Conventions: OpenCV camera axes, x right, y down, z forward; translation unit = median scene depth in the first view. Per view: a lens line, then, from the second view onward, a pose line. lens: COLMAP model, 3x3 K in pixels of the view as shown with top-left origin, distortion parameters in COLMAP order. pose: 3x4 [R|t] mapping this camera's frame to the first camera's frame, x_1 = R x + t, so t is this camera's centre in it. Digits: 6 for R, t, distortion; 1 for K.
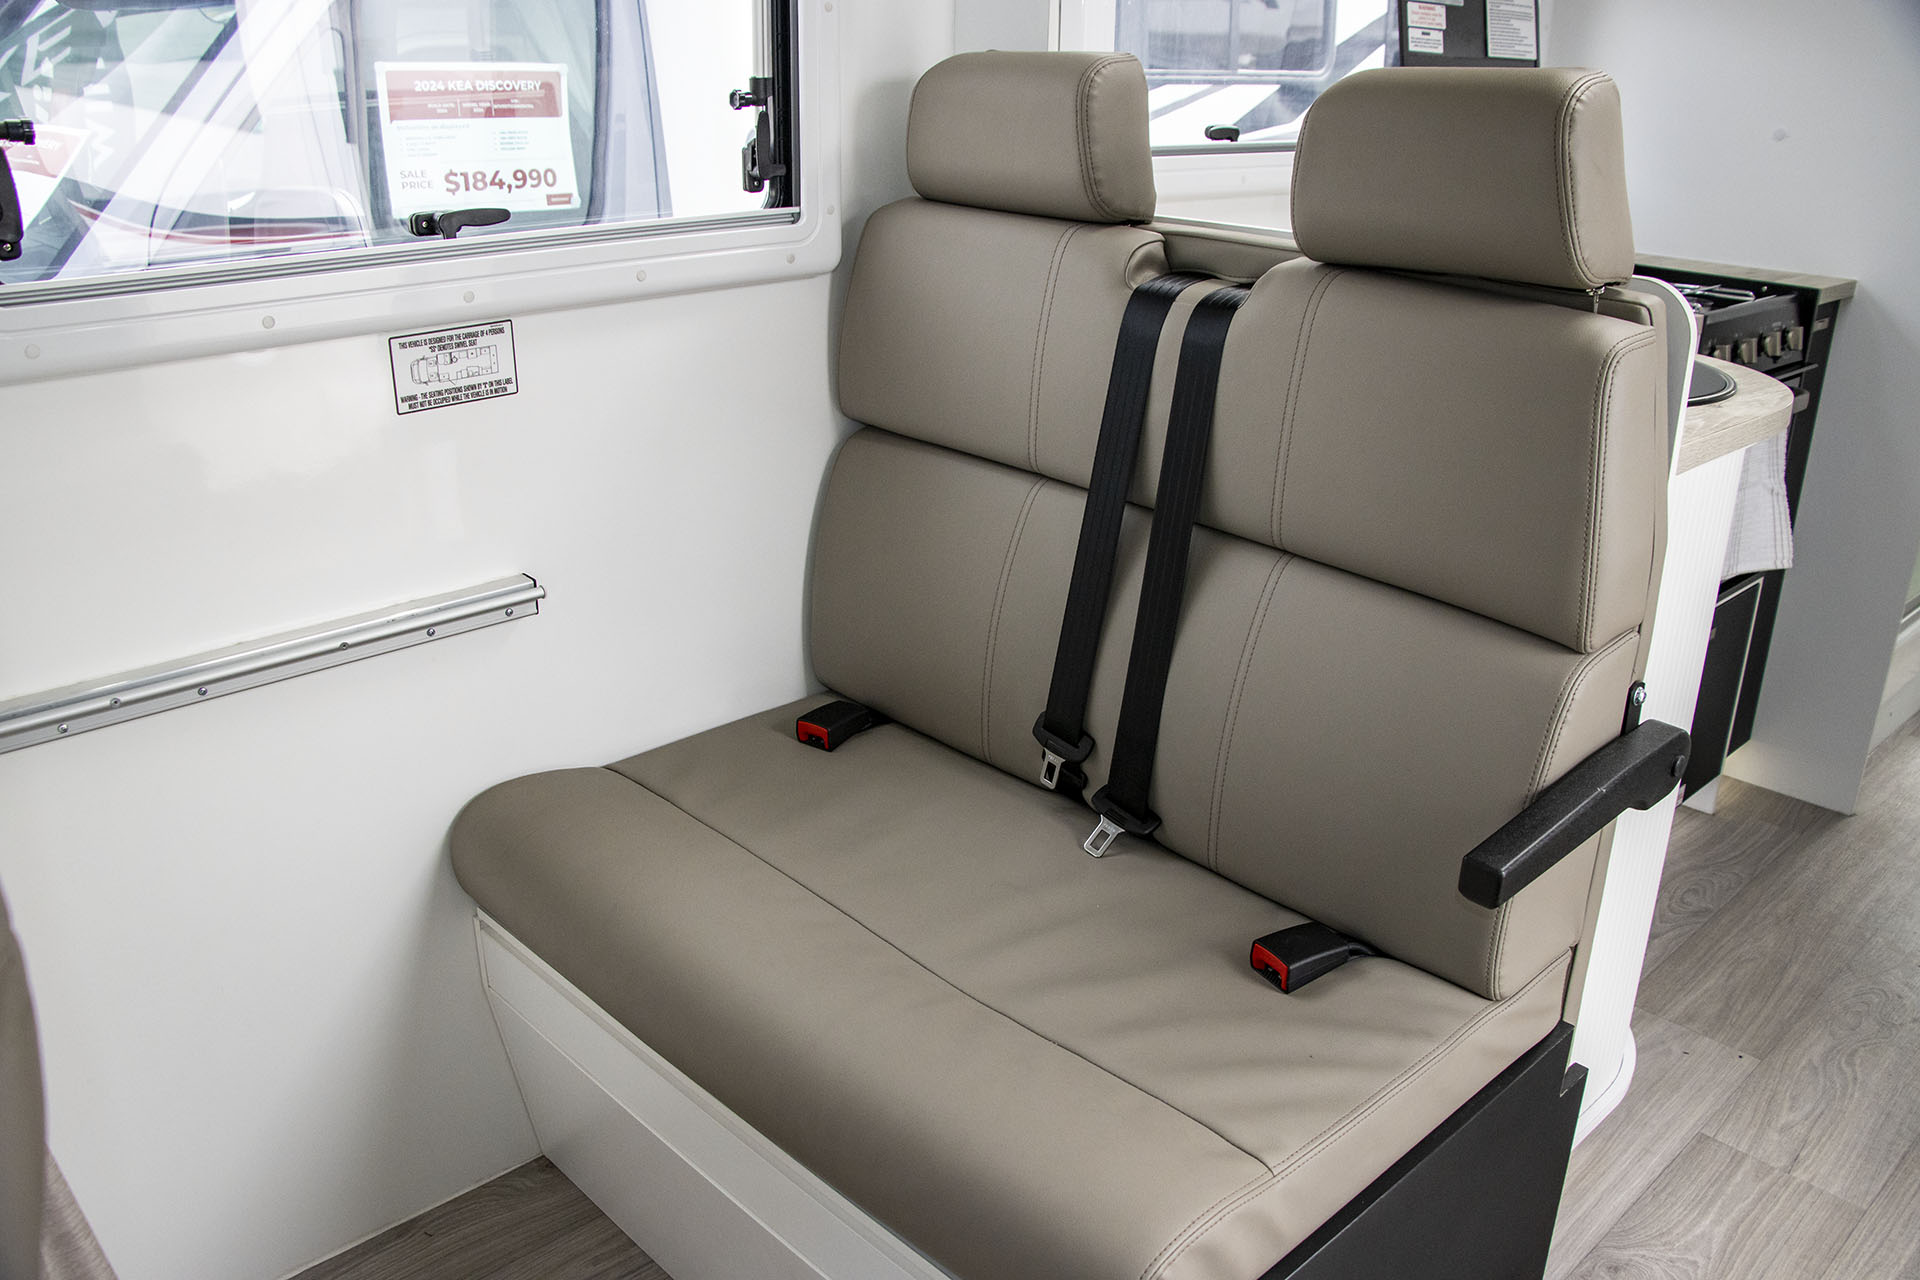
lens RADIAL K [[1566.7, 0, 960.0], [0, 1566.7, 640.0], [0, 0, 1]] dist [-0.183406, 0.144238]
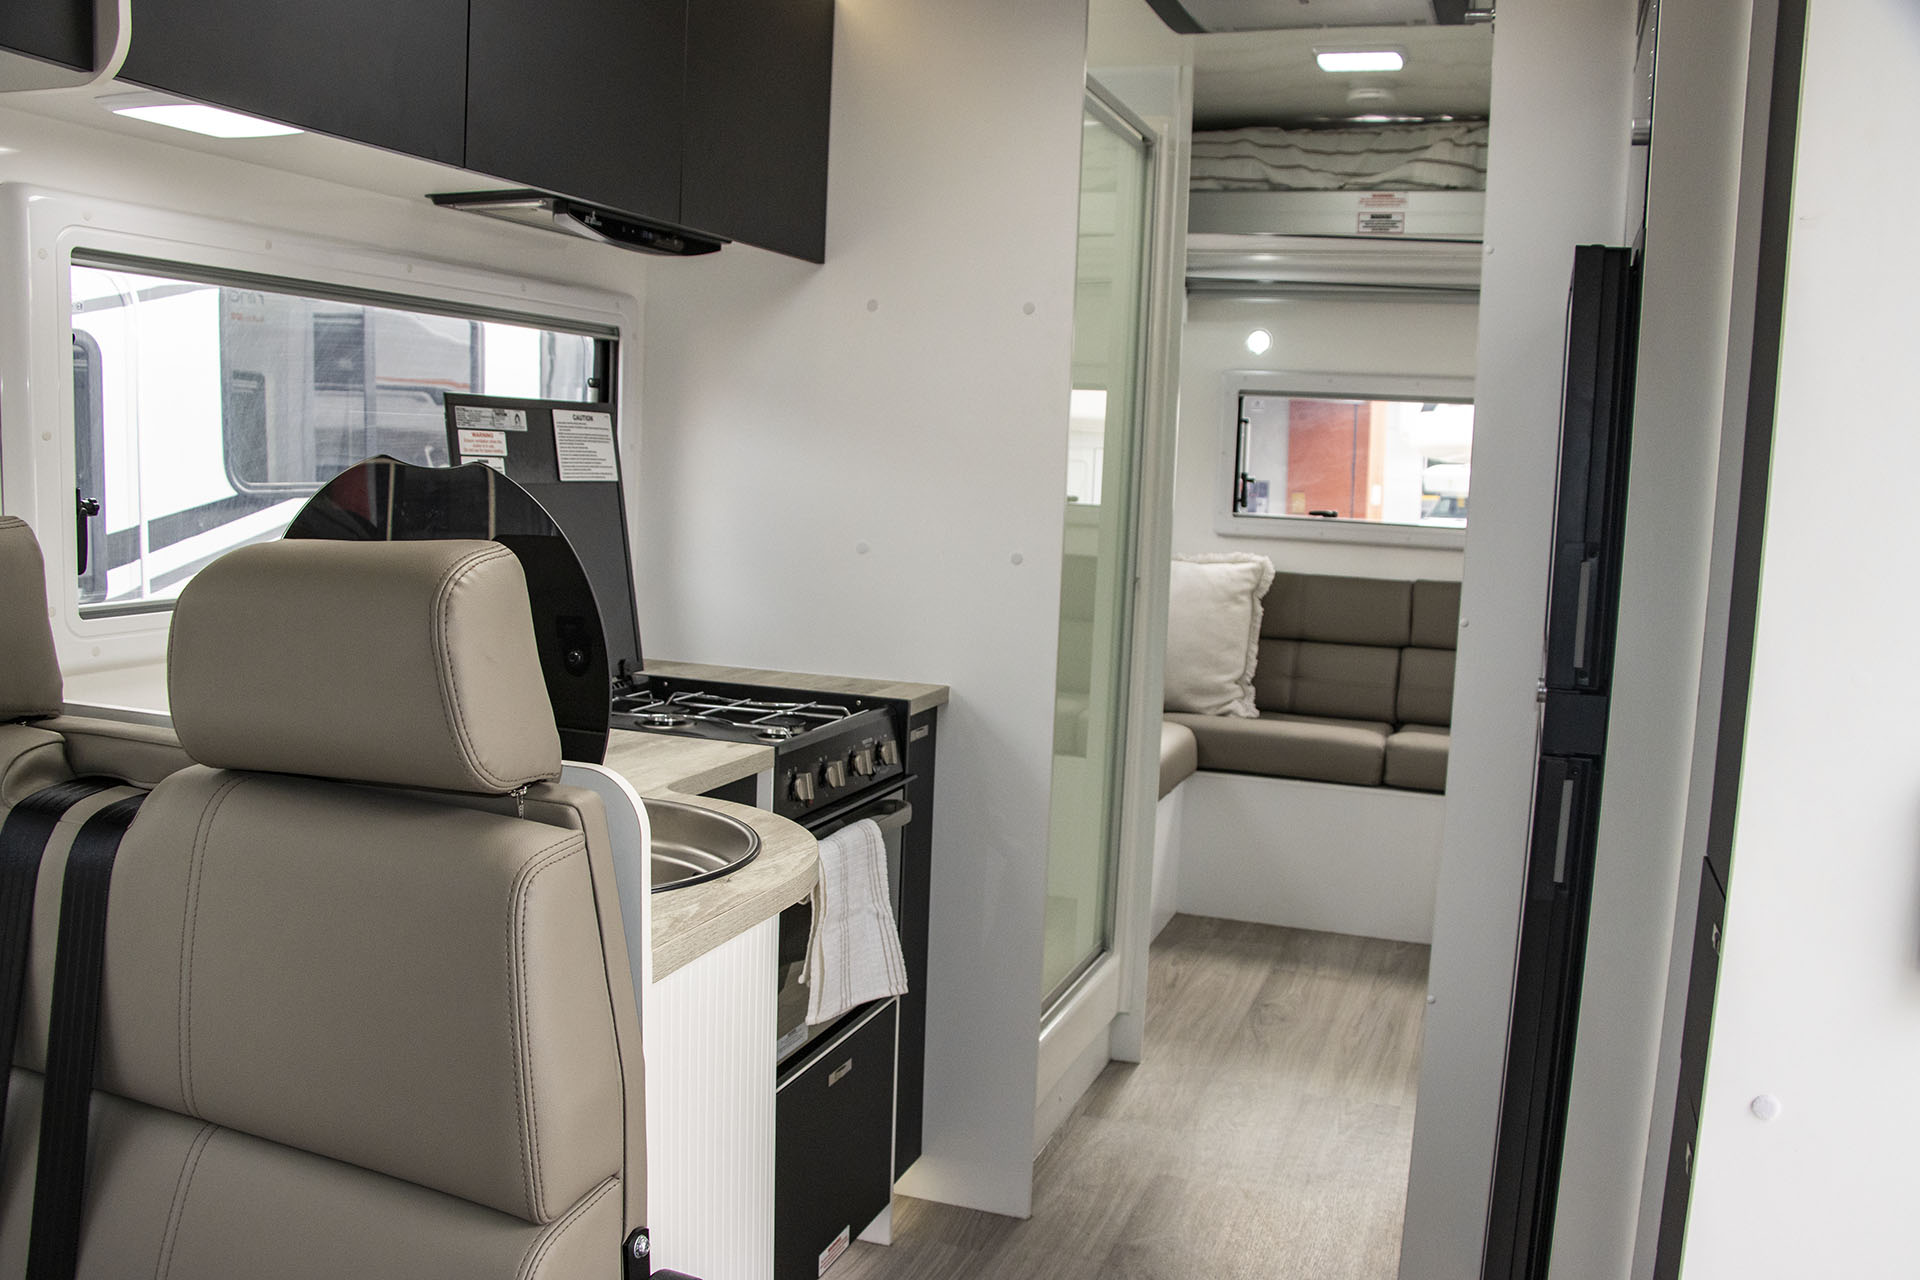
lens RADIAL K [[1566.7, 0, 960.0], [0, 1566.7, 640.0], [0, 0, 1]] dist [-0.183406, 0.144238]
pose [[0.898692, -0.036468, 0.437062, 0.155341], [0.137635, 0.969645, -0.202102, -0.059897], [-0.416425, 0.241782, 0.876431, 0.061754]]
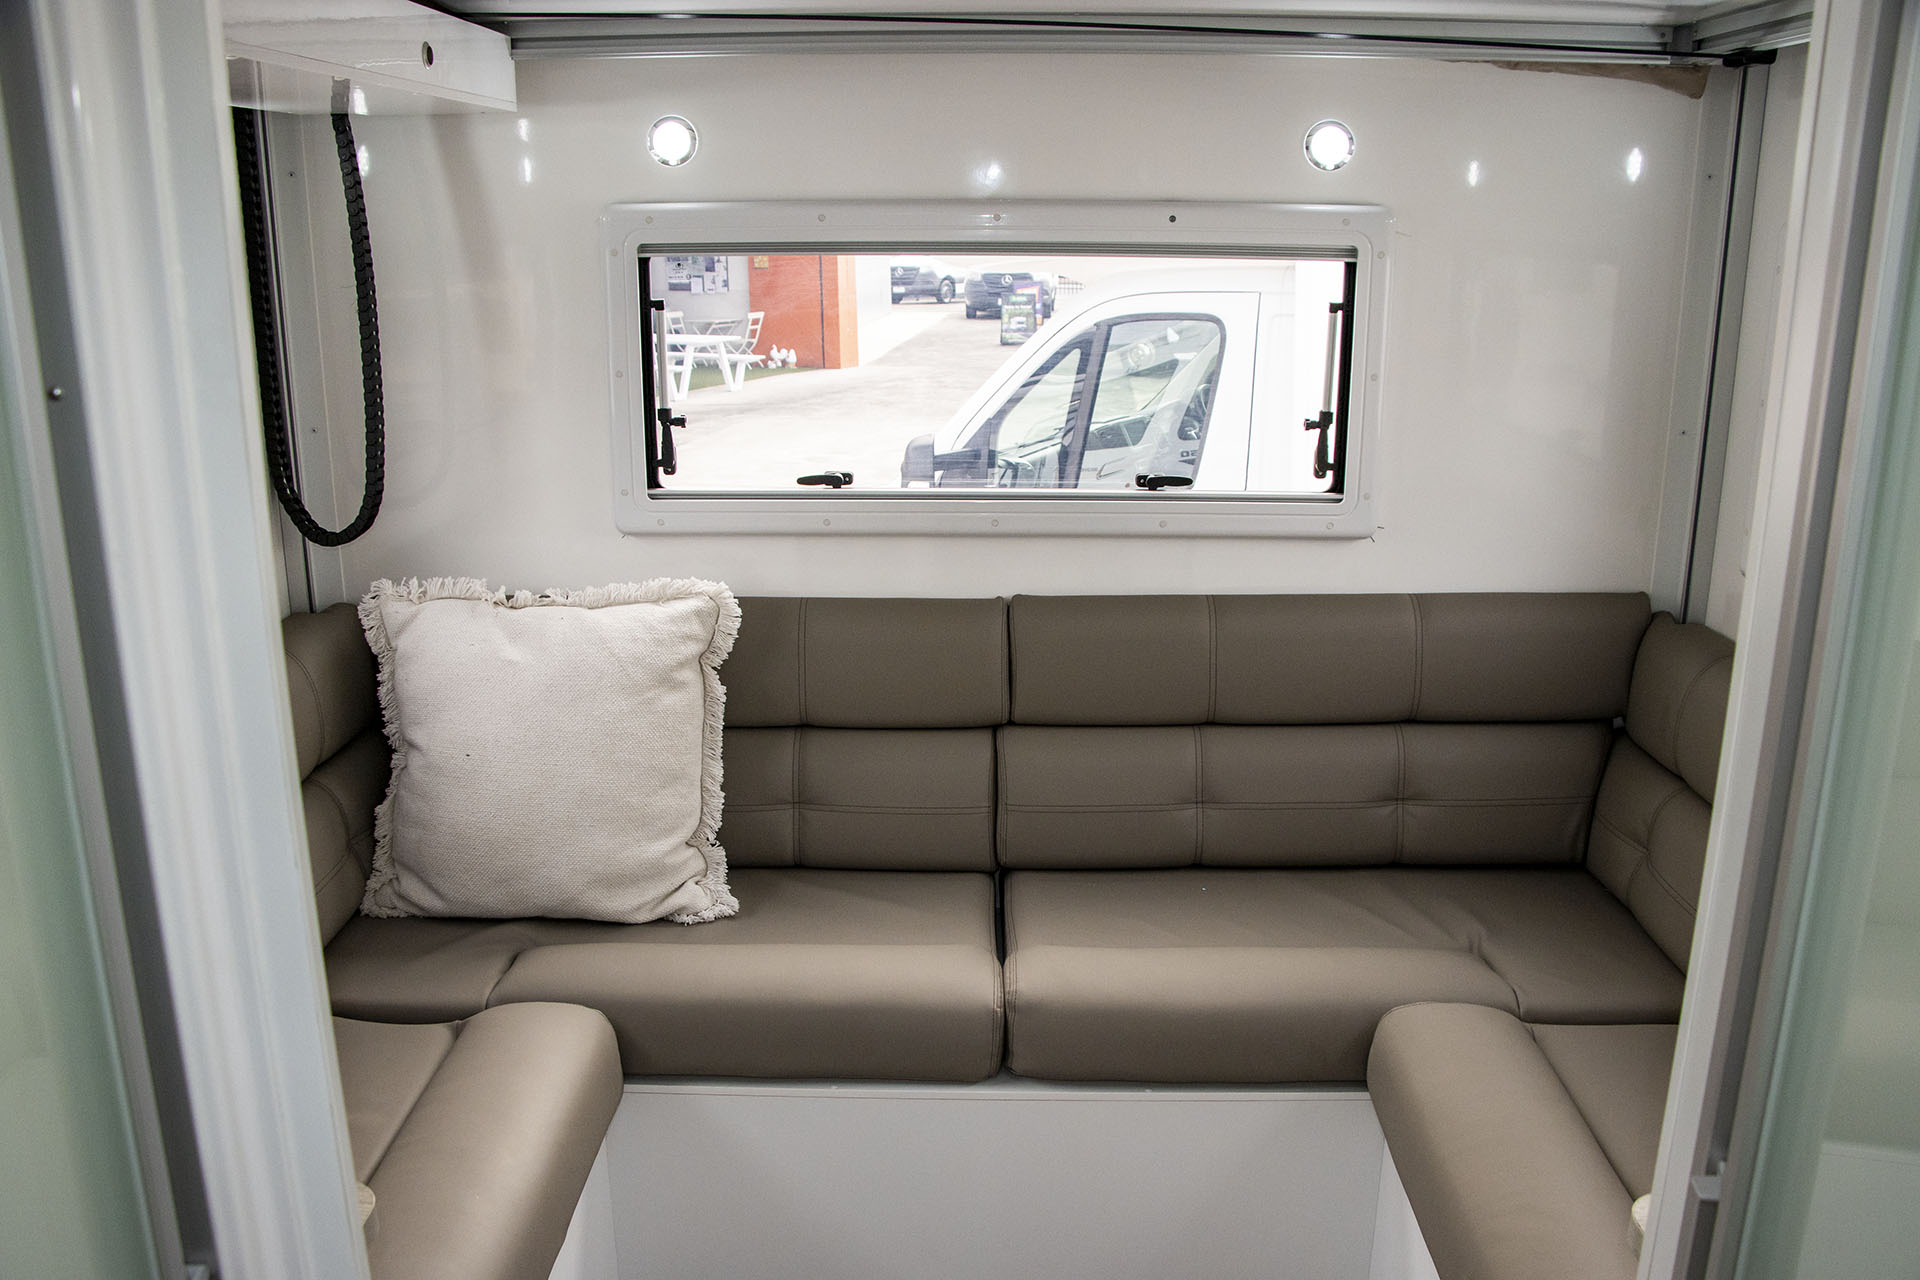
lens RADIAL K [[1566.7, 0, 960.0], [0, 1566.7, 640.0], [0, 0, 1]] dist [-0.183406, 0.144238]
pose [[0.702576, -0.206463, 0.681000, 0.465235], [0.265748, 0.963874, 0.018056, -0.248982], [-0.660125, 0.168288, 0.732061, 0.412346]]
